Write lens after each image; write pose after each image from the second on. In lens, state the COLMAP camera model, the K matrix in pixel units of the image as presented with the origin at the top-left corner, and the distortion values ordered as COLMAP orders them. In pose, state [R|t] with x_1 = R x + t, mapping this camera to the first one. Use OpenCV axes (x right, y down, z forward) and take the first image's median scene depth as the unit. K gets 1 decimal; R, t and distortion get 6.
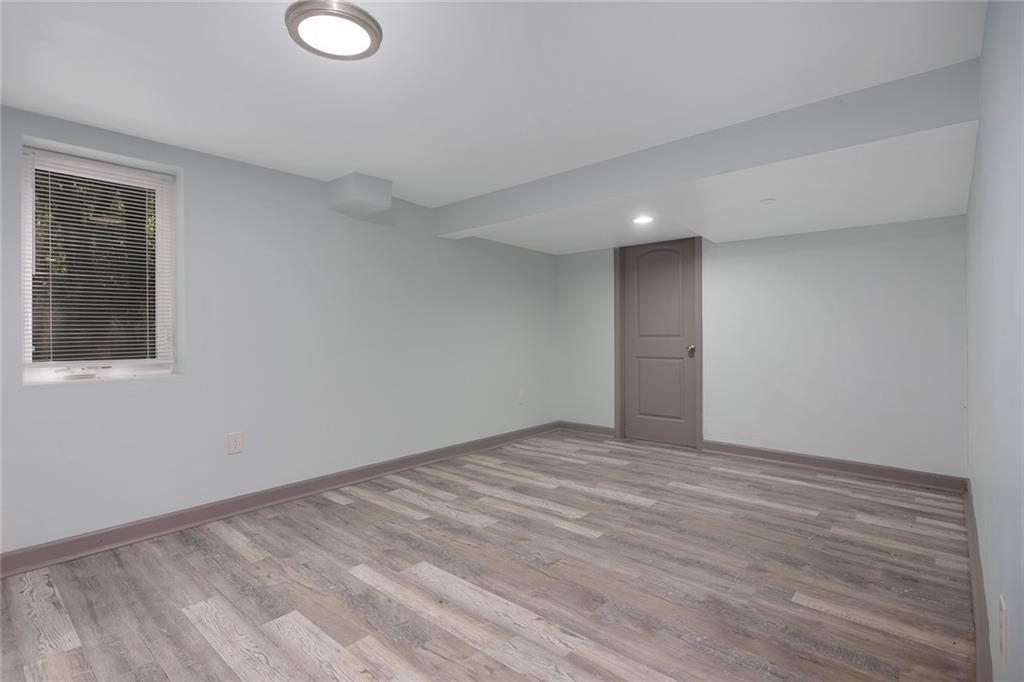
lens RADIAL K [[493.2, 0, 511.0], [0, 493.2, 336.0], [0, 0, 1]] dist [0.002907, 0.002838]
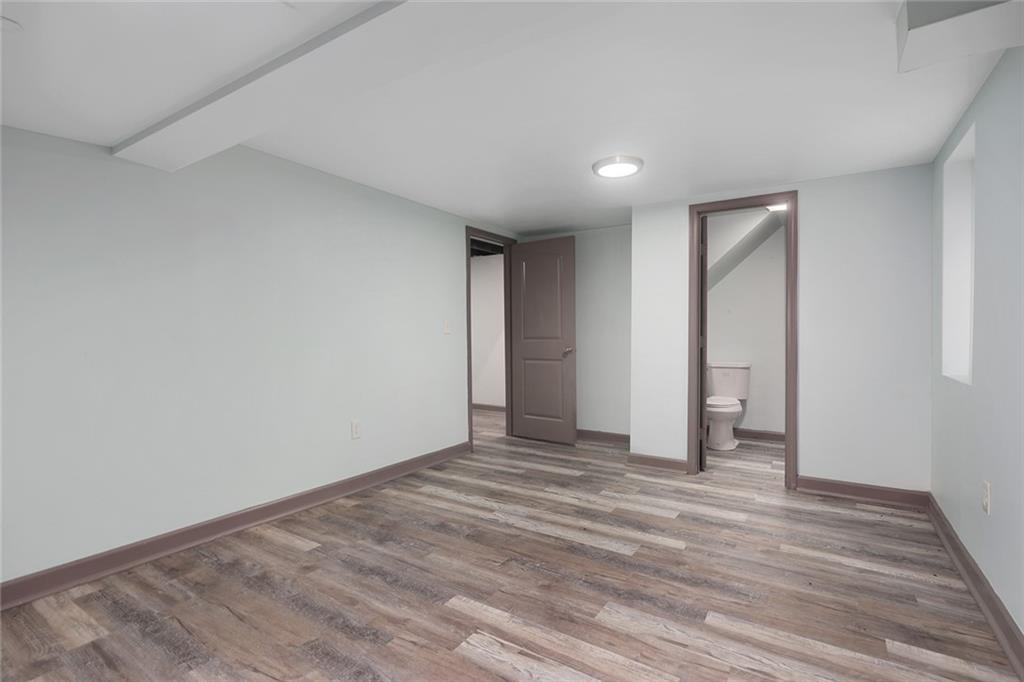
lens RADIAL K [[493.2, 0, 511.8], [0, 493.2, 338.0], [0, 0, 1]] dist [0.002907, 0.002838]
pose [[-0.989787, 0.012081, -0.142043, 0.206509], [0.009116, 0.999727, 0.021504, -0.022744], [0.142264, 0.019989, -0.989627, 1.919568]]
